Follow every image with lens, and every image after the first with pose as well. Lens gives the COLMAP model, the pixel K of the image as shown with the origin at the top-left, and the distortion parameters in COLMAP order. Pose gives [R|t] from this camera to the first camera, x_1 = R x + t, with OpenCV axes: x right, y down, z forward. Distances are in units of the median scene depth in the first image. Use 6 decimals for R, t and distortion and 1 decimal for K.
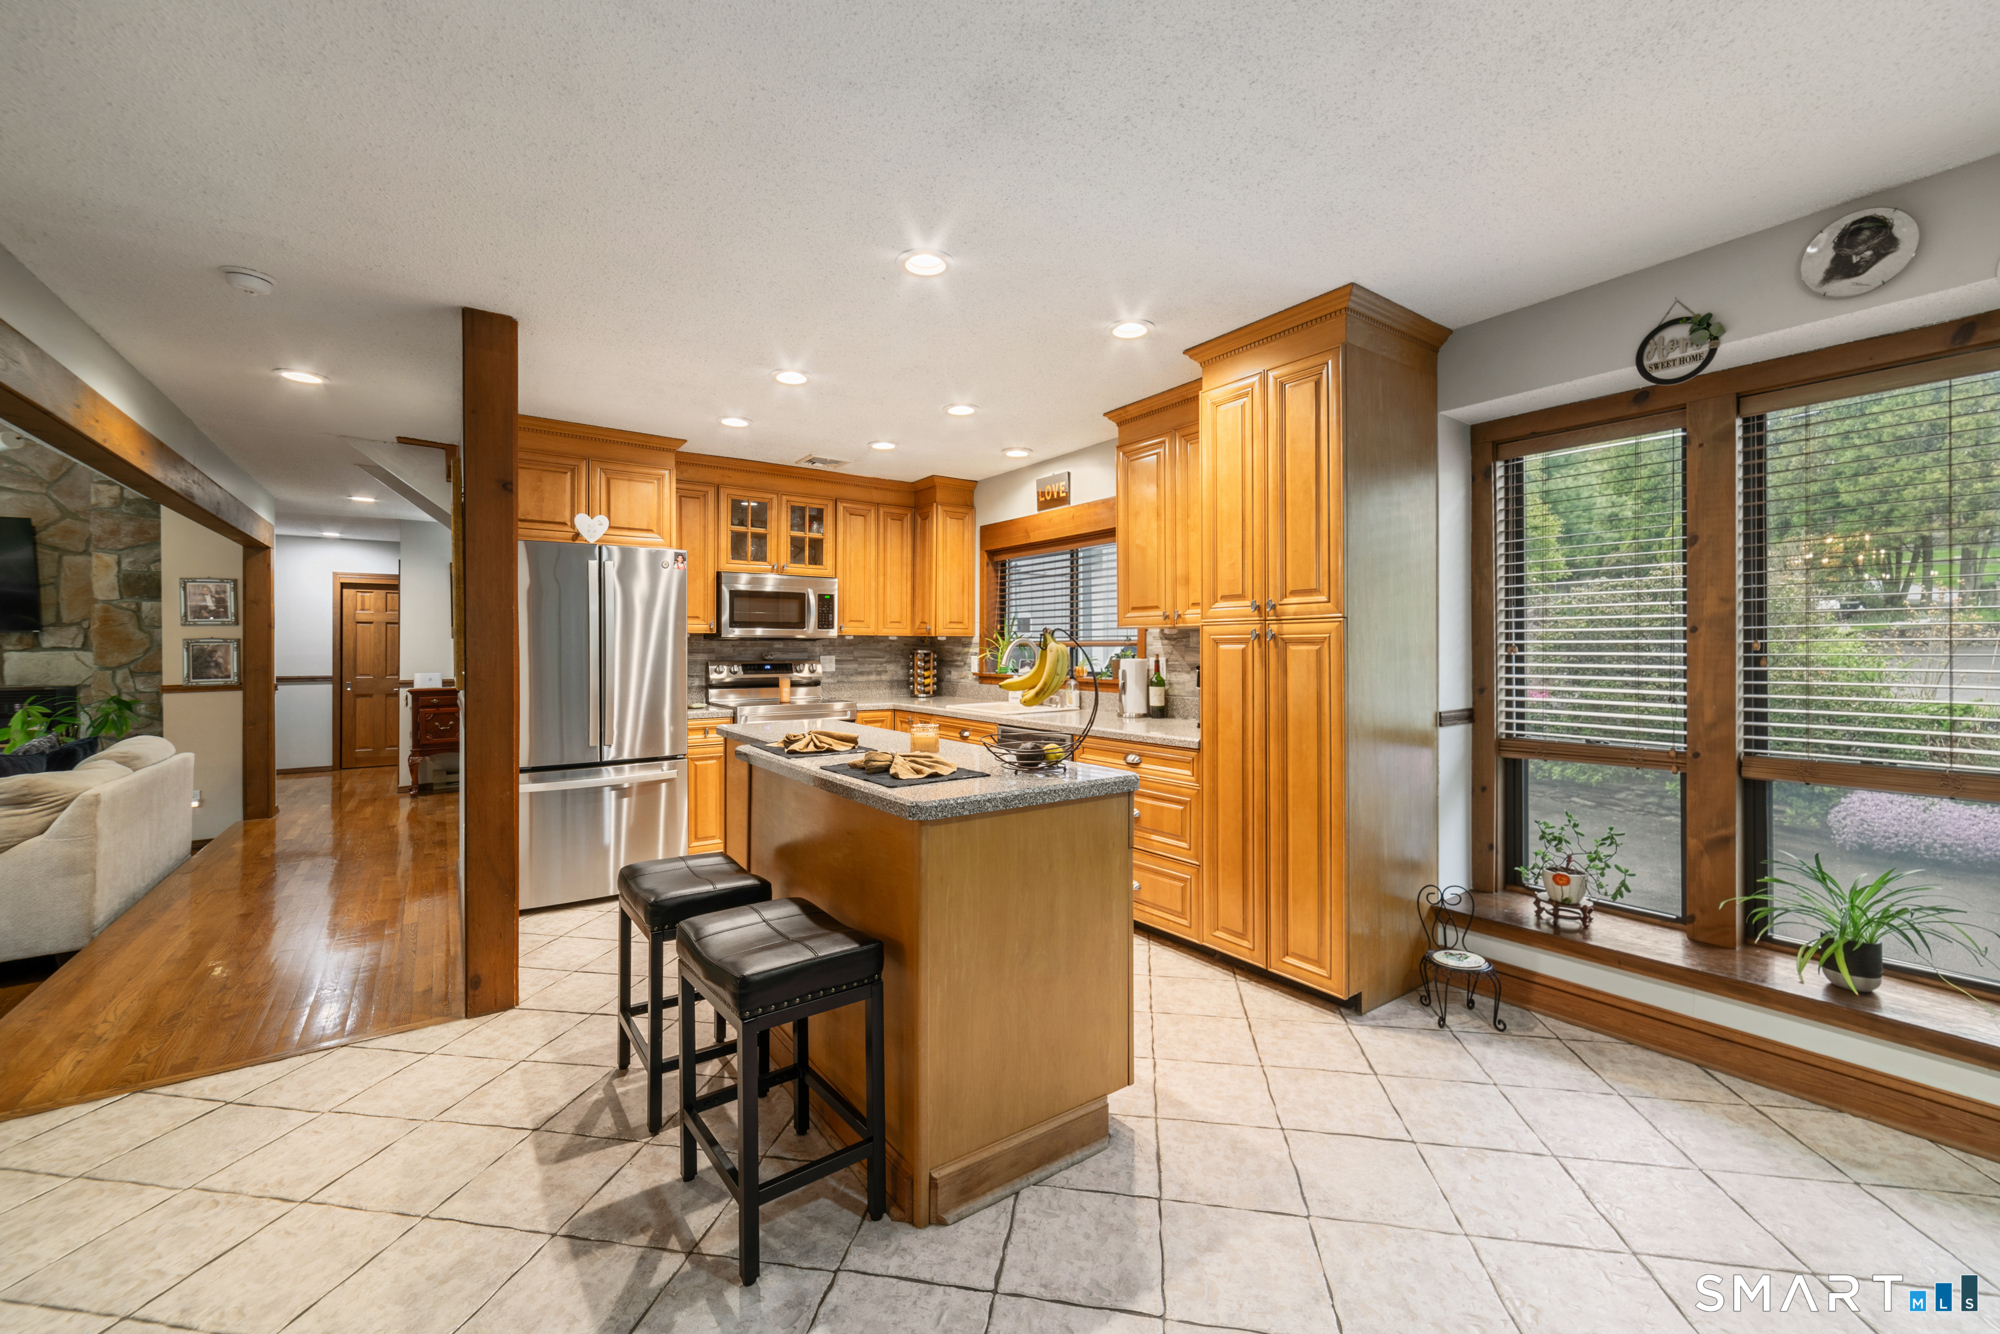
lens RADIAL K [[786.6, 0, 998.7], [0, 786.6, 648.3], [0, 0, 1]] dist [0.000055, 0.000570]
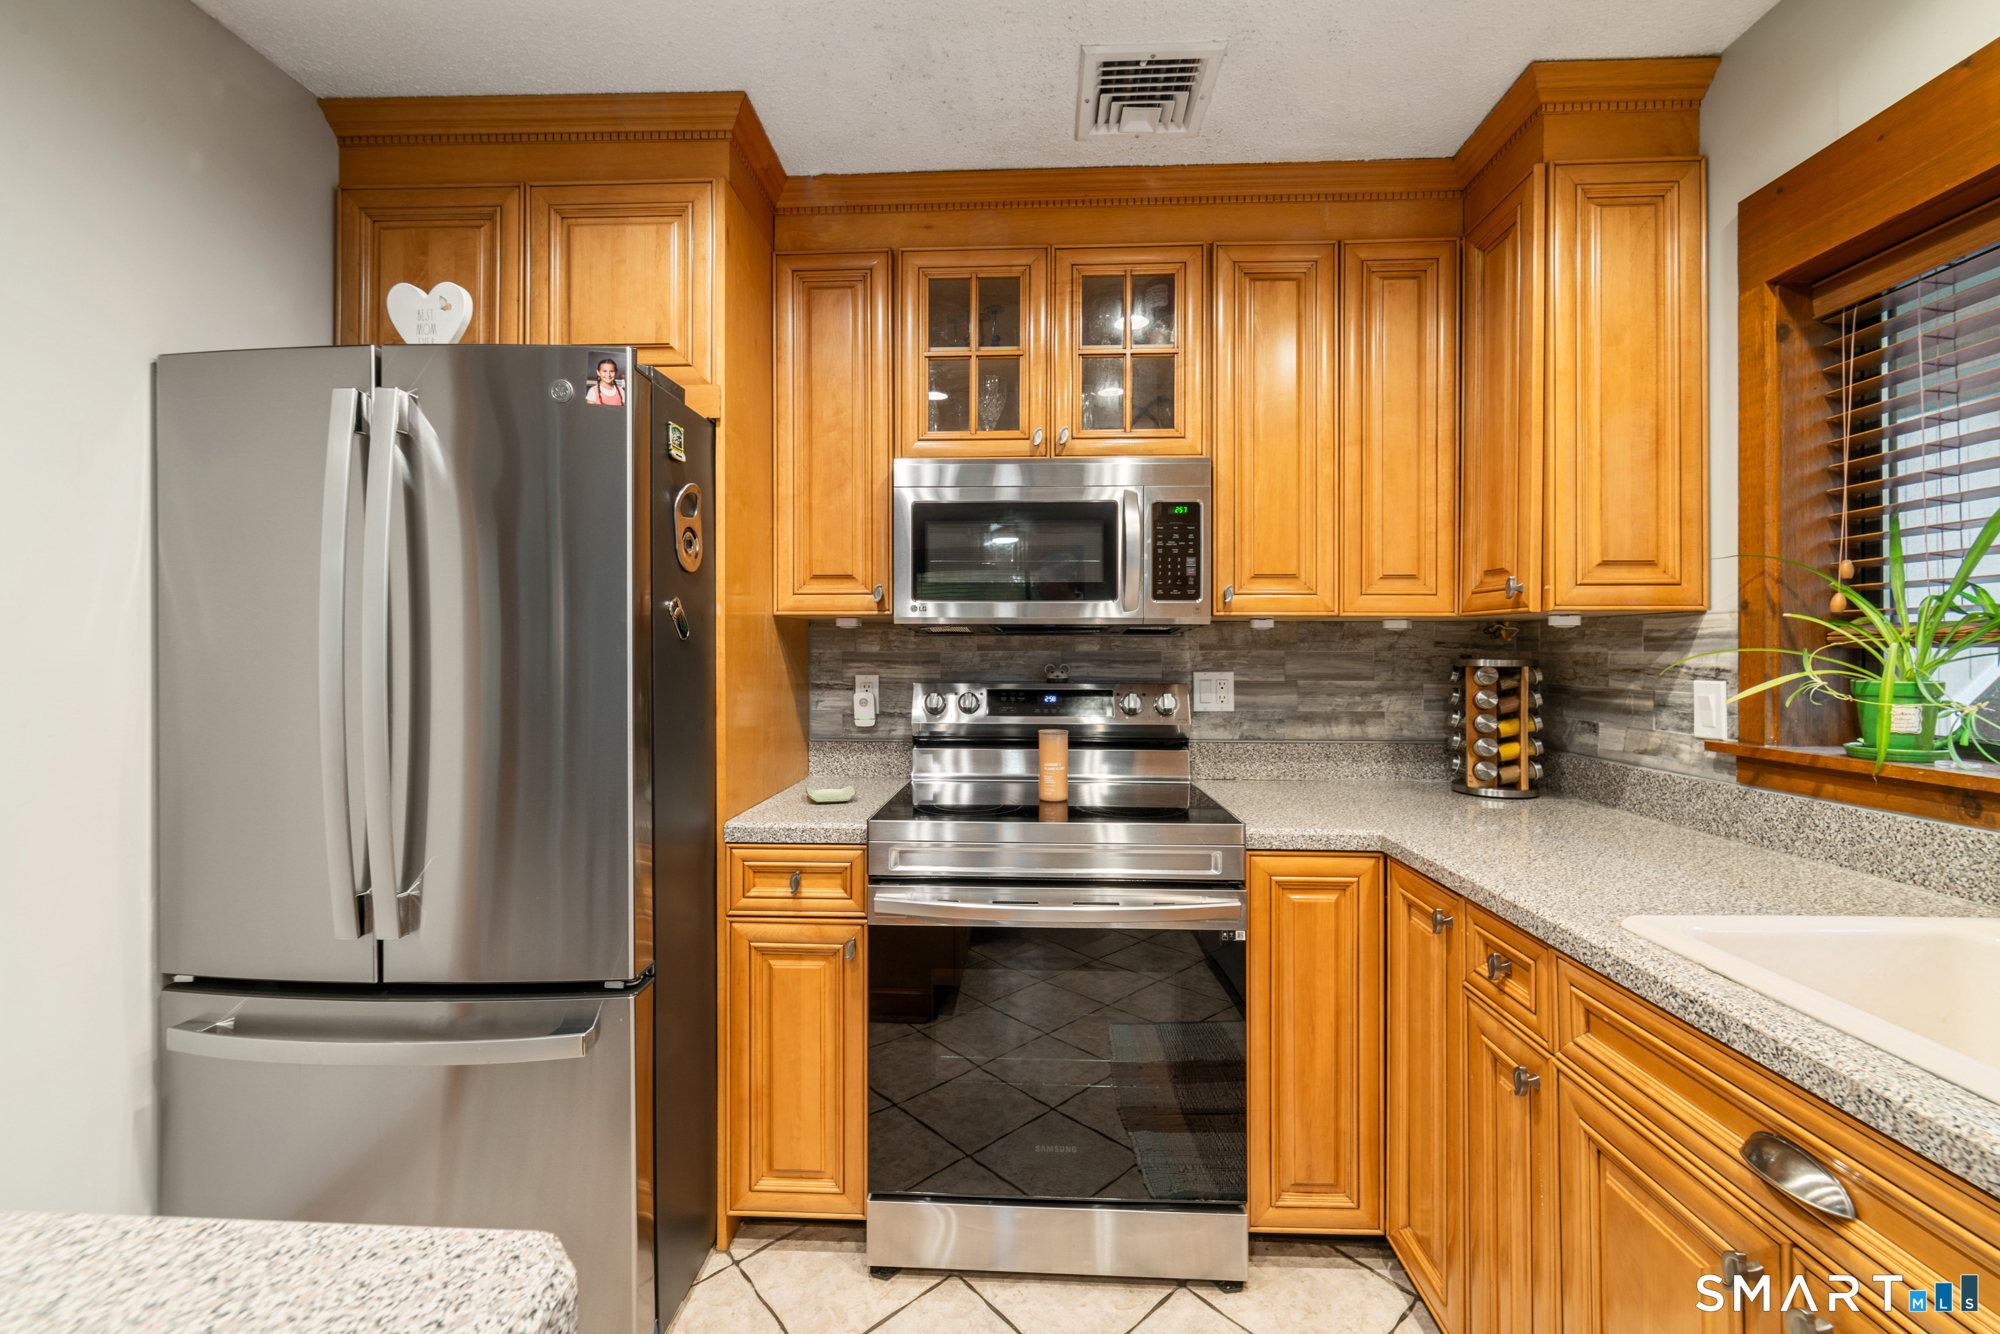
lens RADIAL K [[786.6, 0, 1007.5], [0, 786.6, 651.1], [0, 0, 1]] dist [0.000055, 0.000570]
pose [[0.793903, -0.002671, -0.608038, -0.059381], [-0.001387, 0.999980, -0.006203, 0.001510], [0.608042, 0.005768, 0.793884, 0.631588]]
